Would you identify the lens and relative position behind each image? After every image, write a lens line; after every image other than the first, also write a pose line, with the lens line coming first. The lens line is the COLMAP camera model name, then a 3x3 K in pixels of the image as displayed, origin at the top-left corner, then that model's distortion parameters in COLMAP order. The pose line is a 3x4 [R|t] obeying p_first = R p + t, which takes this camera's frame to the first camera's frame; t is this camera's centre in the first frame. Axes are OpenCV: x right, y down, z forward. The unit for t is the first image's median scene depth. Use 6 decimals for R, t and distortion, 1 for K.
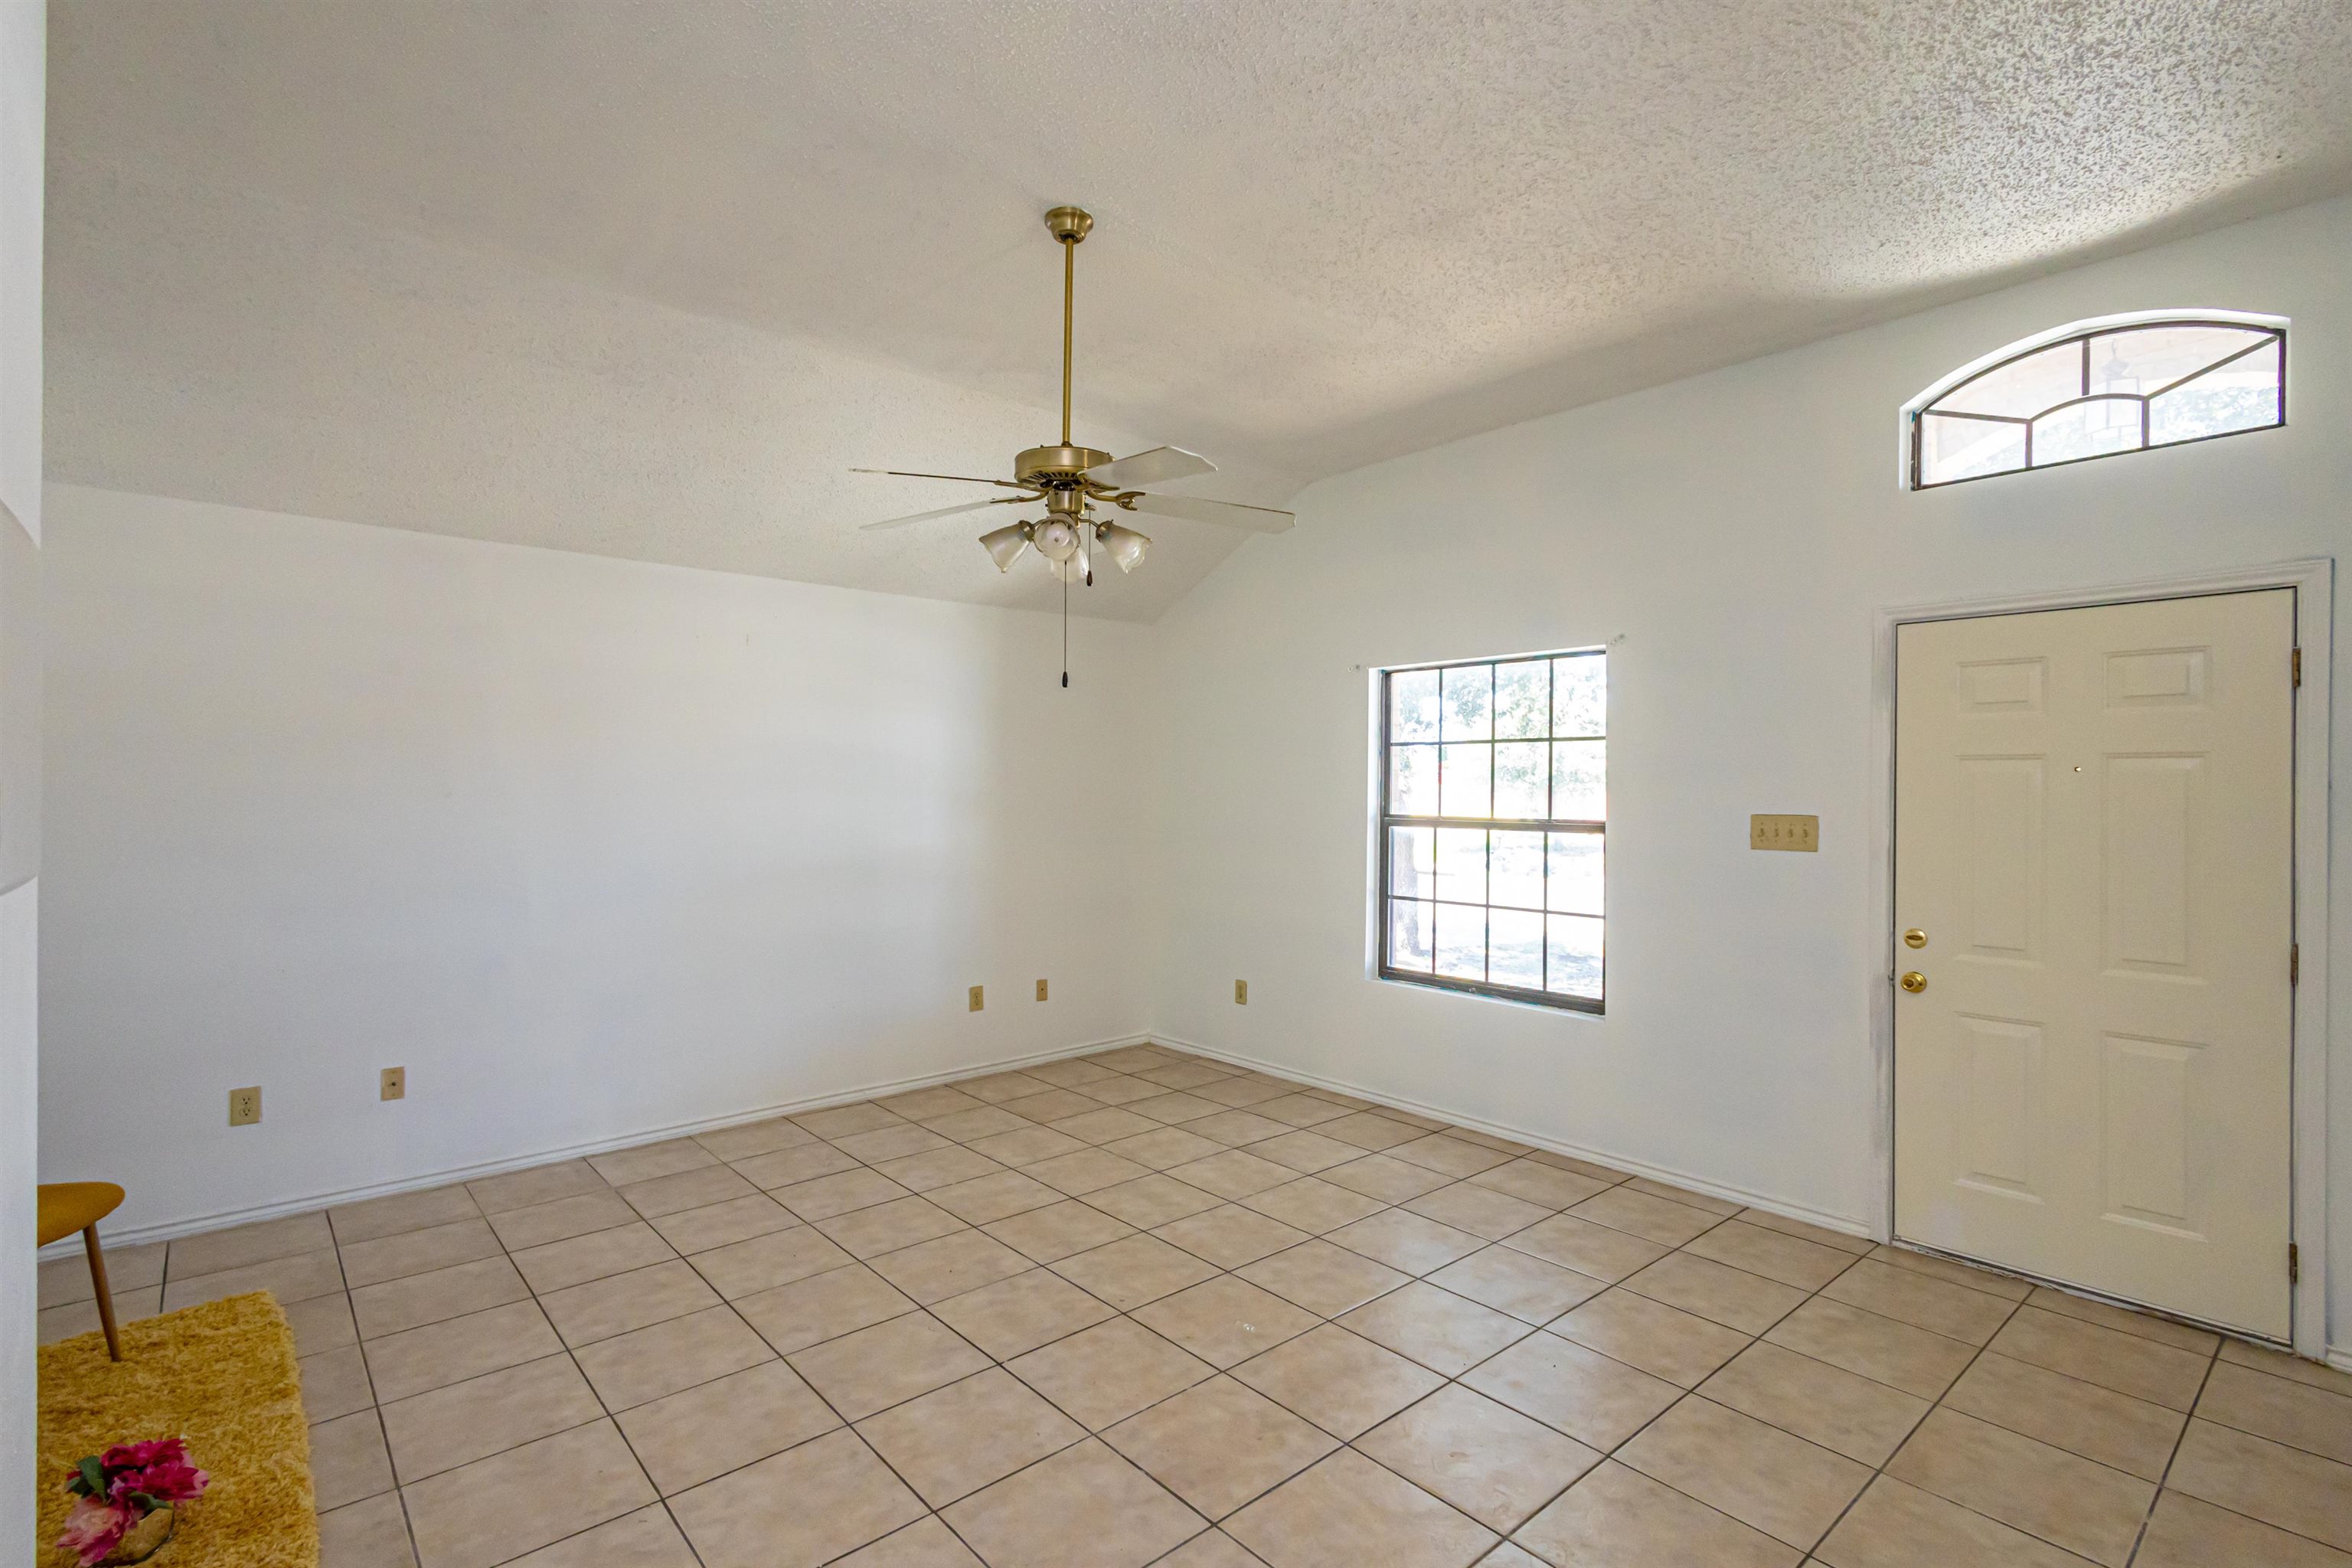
lens RADIAL K [[1091.6, 0, 1169.9], [0, 1091.6, 788.2], [0, 0, 1]] dist [0.009819, -0.002699]
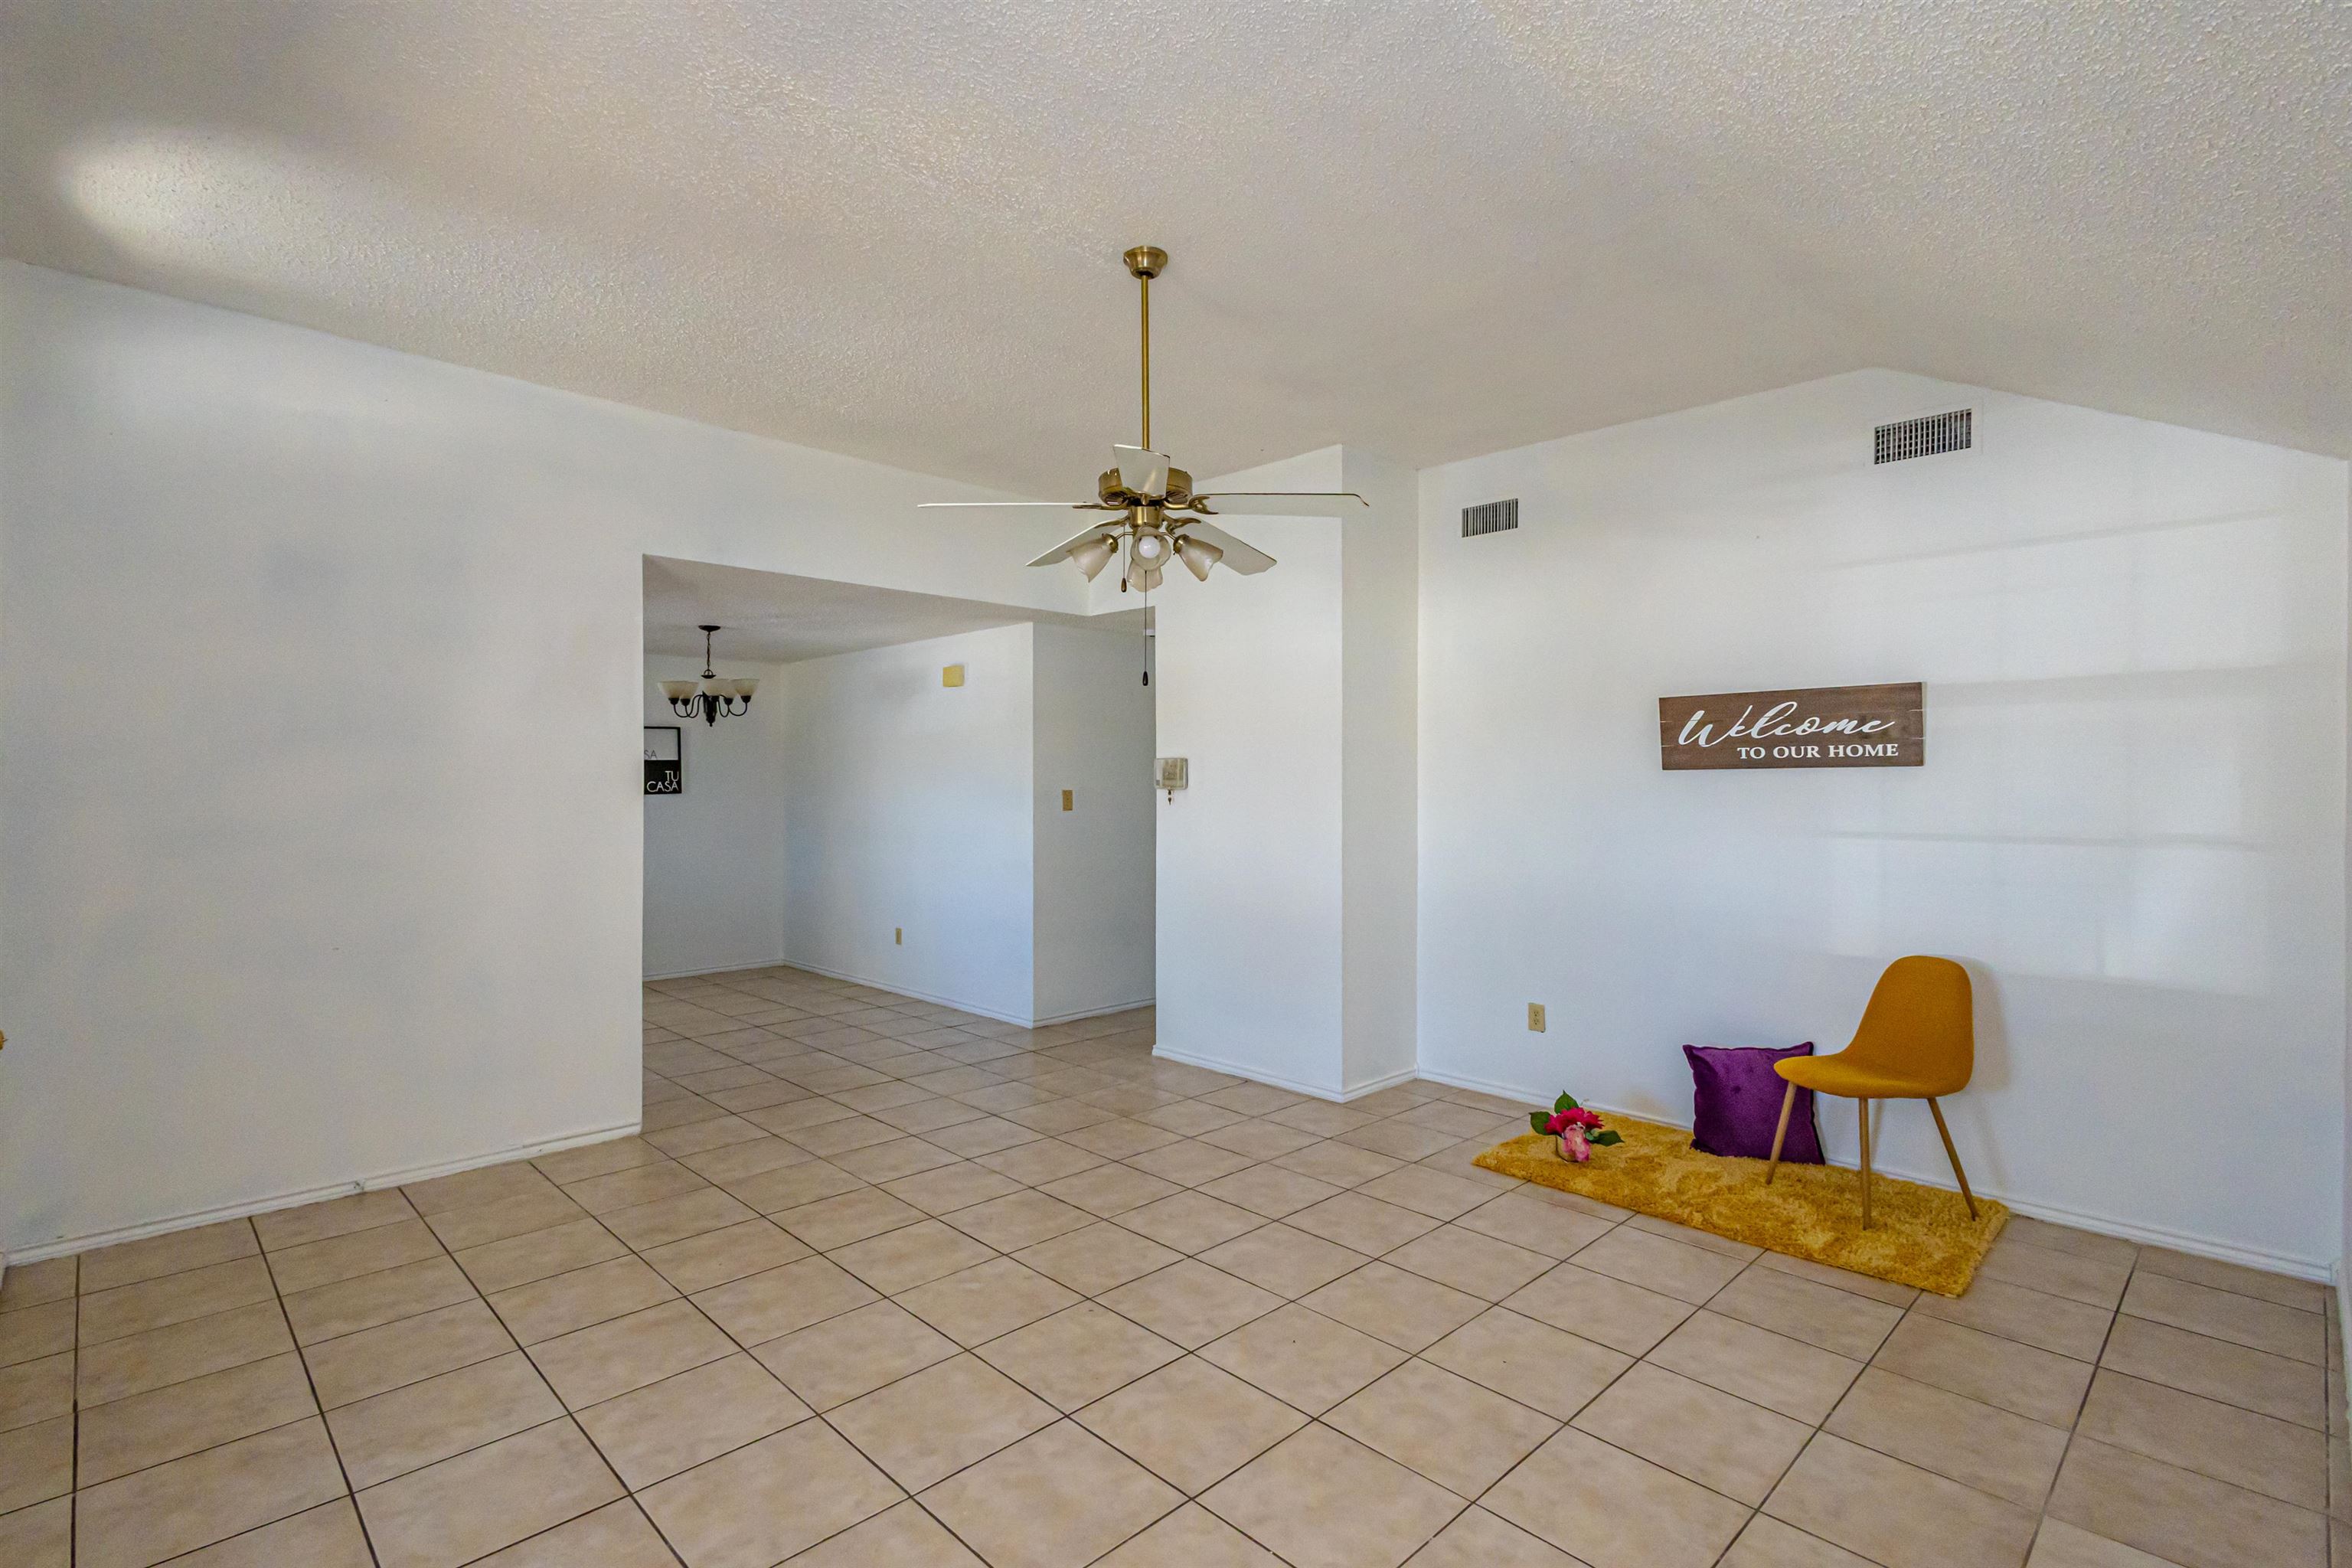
lens RADIAL K [[1091.6, 0, 1177.2], [0, 1091.6, 790.3], [0, 0, 1]] dist [0.009819, -0.002699]
pose [[-0.997706, -0.006100, -0.067422, -0.041033], [-0.006588, 0.999954, 0.007021, 0.003738], [0.067376, 0.007449, -0.997700, 1.565995]]
